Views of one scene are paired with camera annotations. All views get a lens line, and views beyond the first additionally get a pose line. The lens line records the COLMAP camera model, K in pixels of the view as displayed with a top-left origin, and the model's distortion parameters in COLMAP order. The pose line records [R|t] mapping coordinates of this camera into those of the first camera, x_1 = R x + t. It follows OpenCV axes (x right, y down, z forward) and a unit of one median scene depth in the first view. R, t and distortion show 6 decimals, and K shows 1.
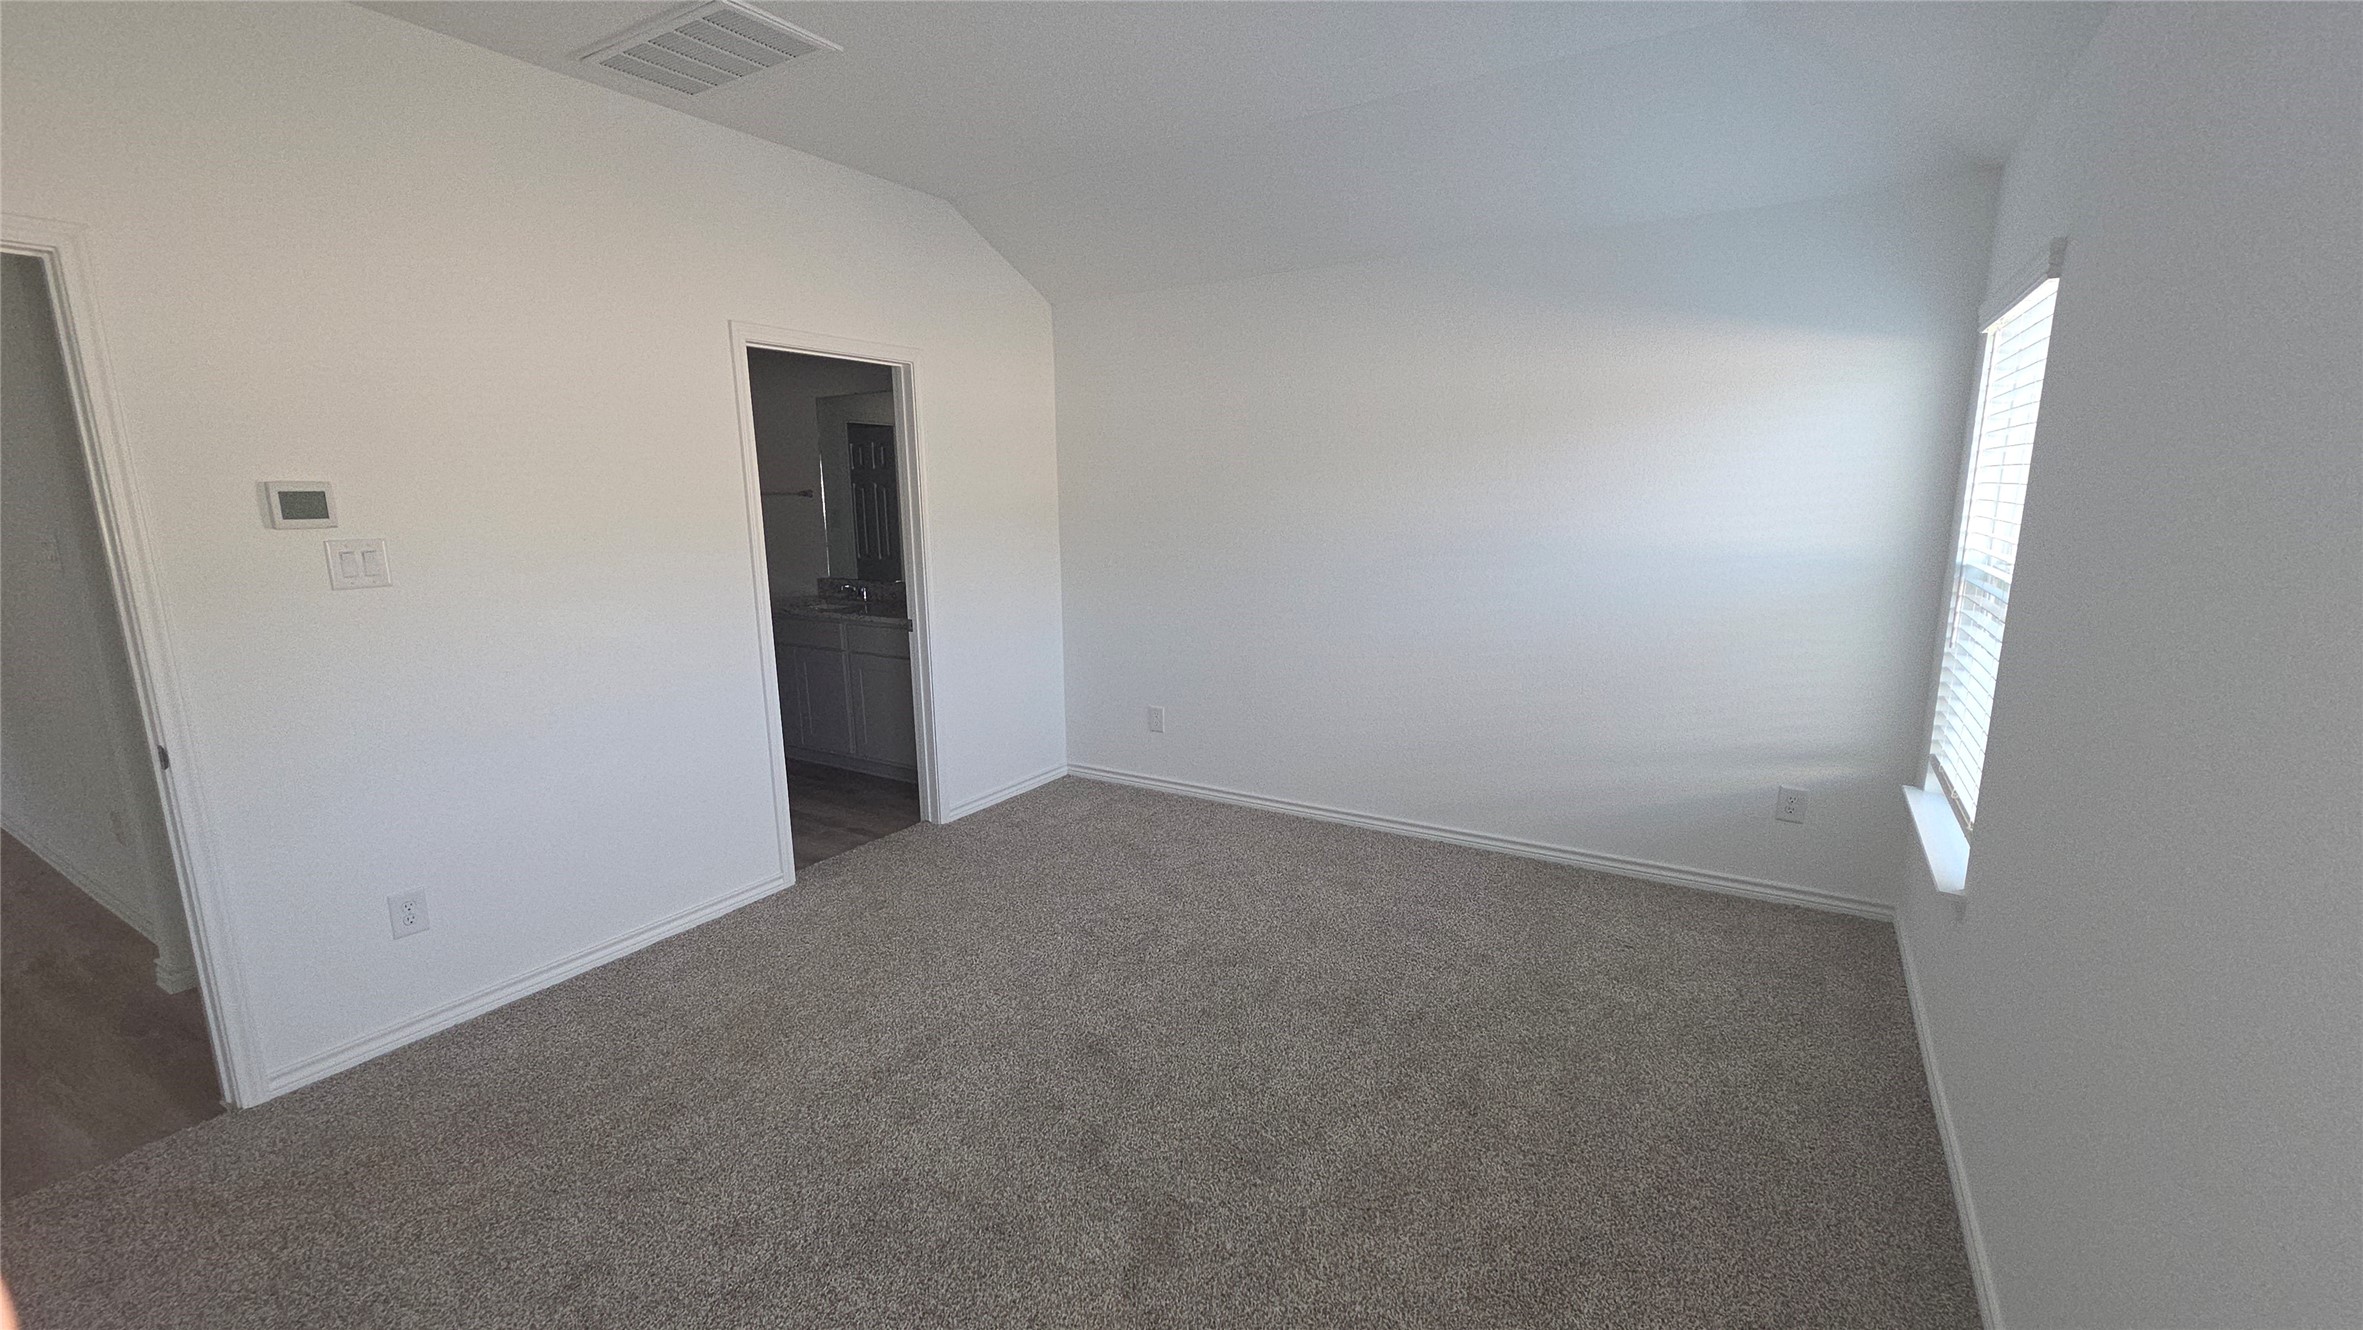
lens RADIAL K [[957.3, 0, 1187.0], [0, 957.3, 670.7], [0, 0, 1]] dist [0.001175, 0.000106]
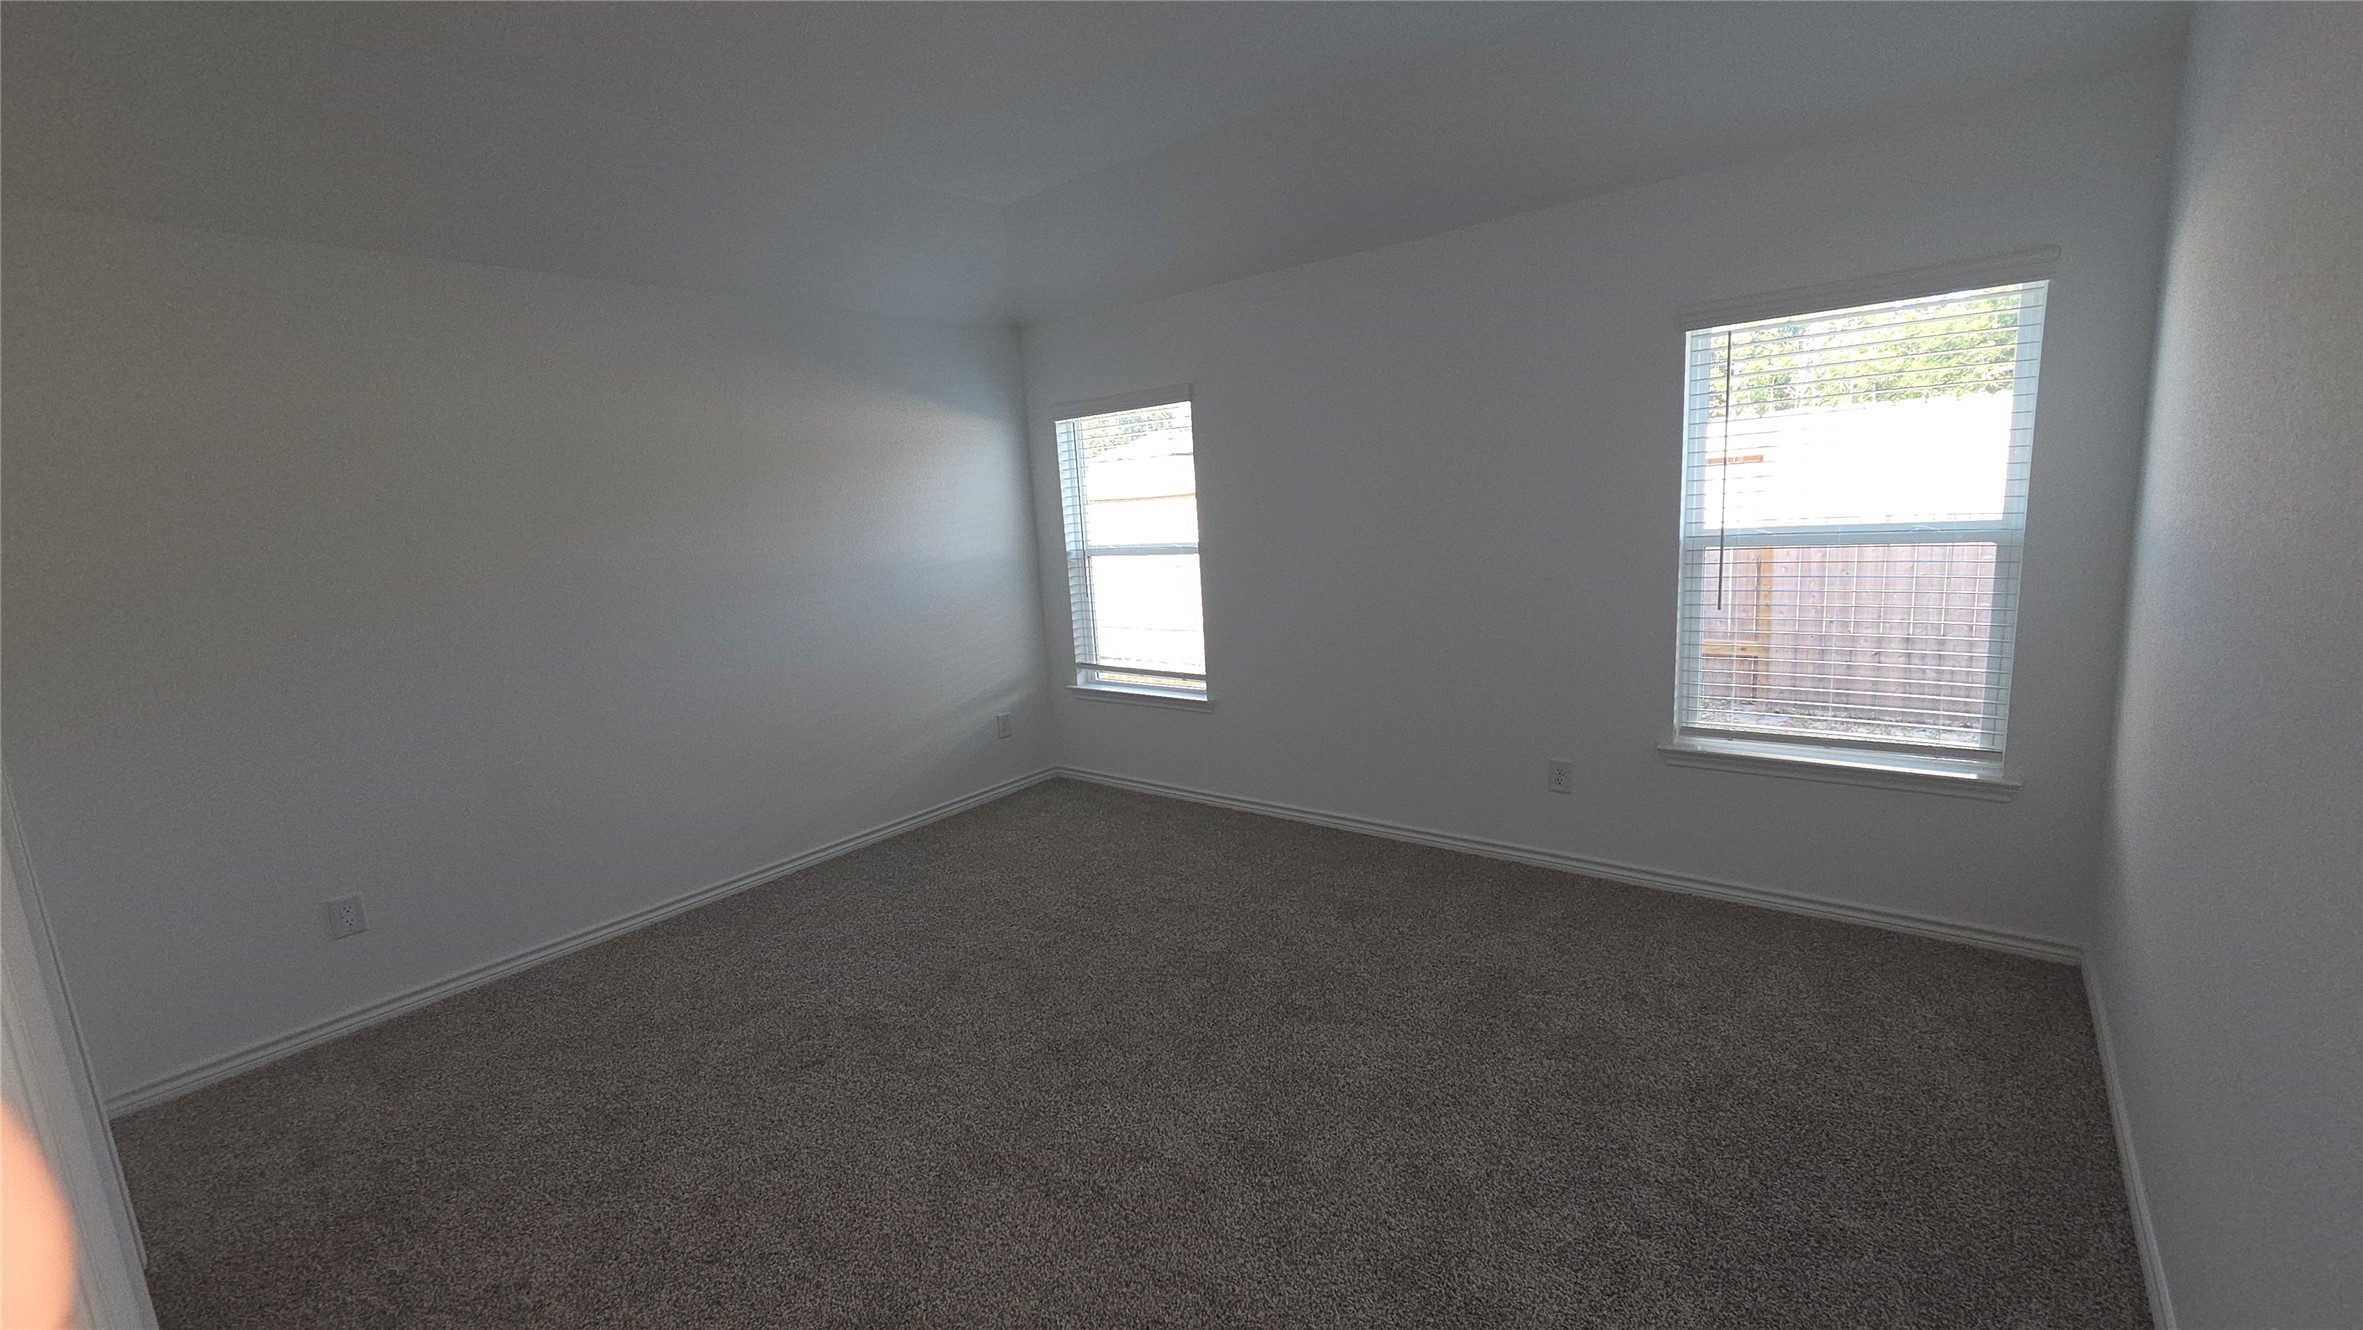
lens RADIAL K [[957.3, 0, 1187.0], [0, 957.3, 670.7], [0, 0, 1]] dist [0.001175, 0.000106]
pose [[0.116766, -0.171570, 0.978228, -0.710931], [0.240044, 0.960638, 0.139832, -0.075870], [-0.963714, 0.218490, 0.153354, 0.435374]]
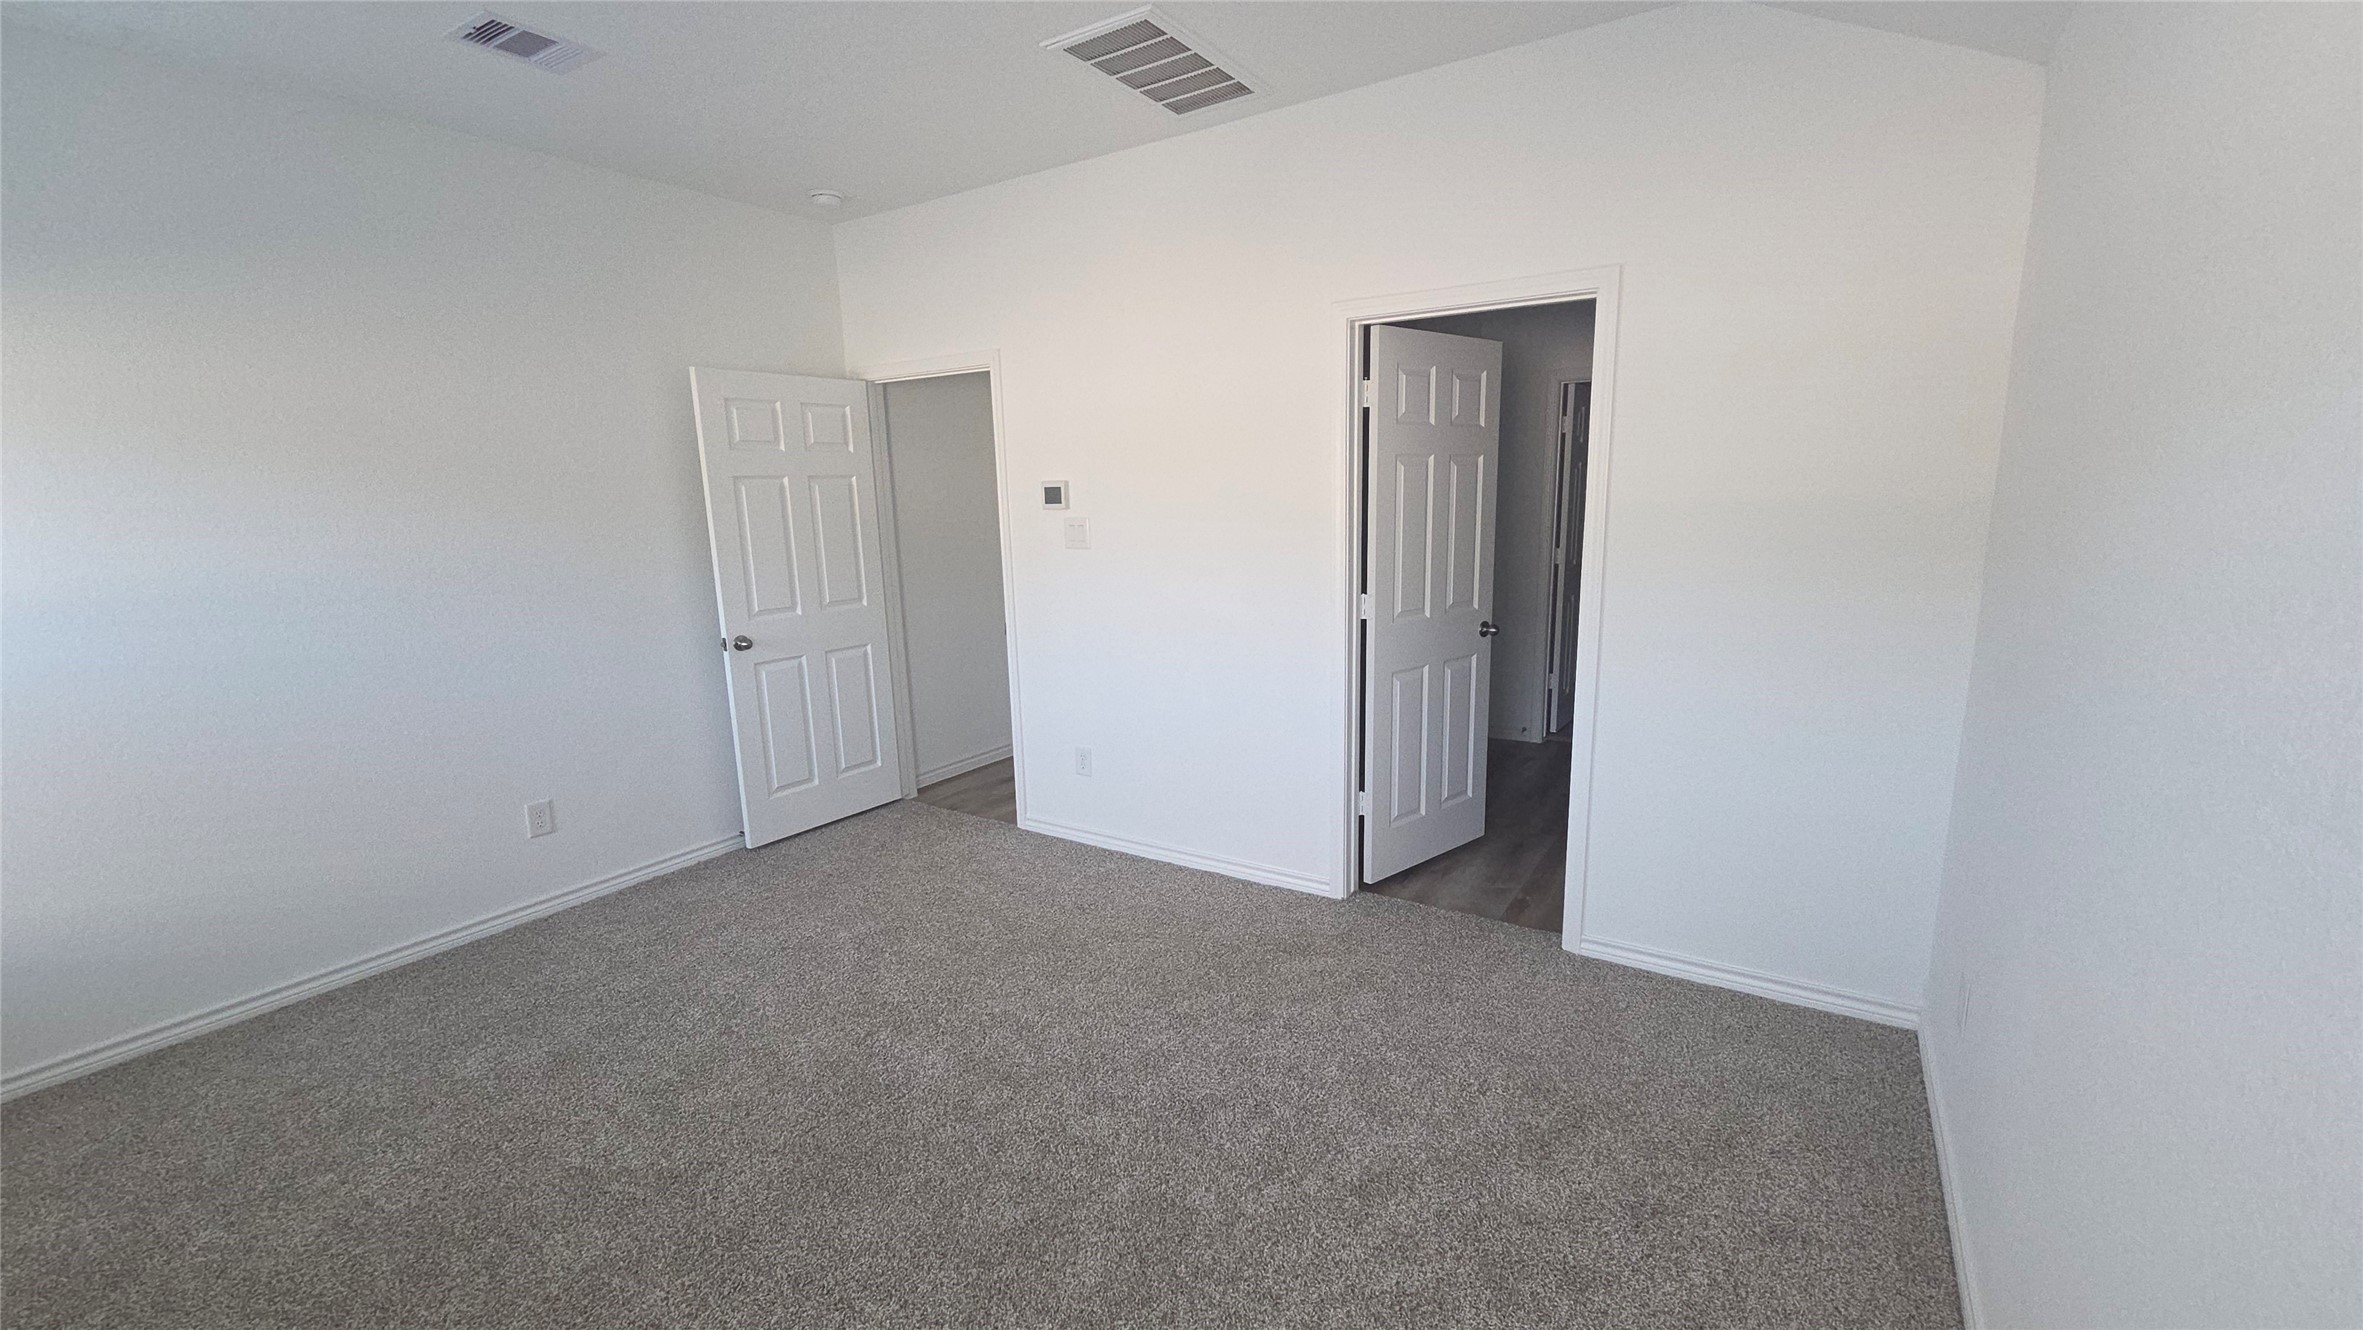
lens RADIAL K [[957.3, 0, 1187.0], [0, 957.3, 670.7], [0, 0, 1]] dist [0.001175, 0.000106]
pose [[-0.030387, 0.190070, -0.981300, 0.465642], [-0.166161, 0.967133, 0.192471, -0.147233], [0.985630, 0.168903, 0.002194, 0.795370]]
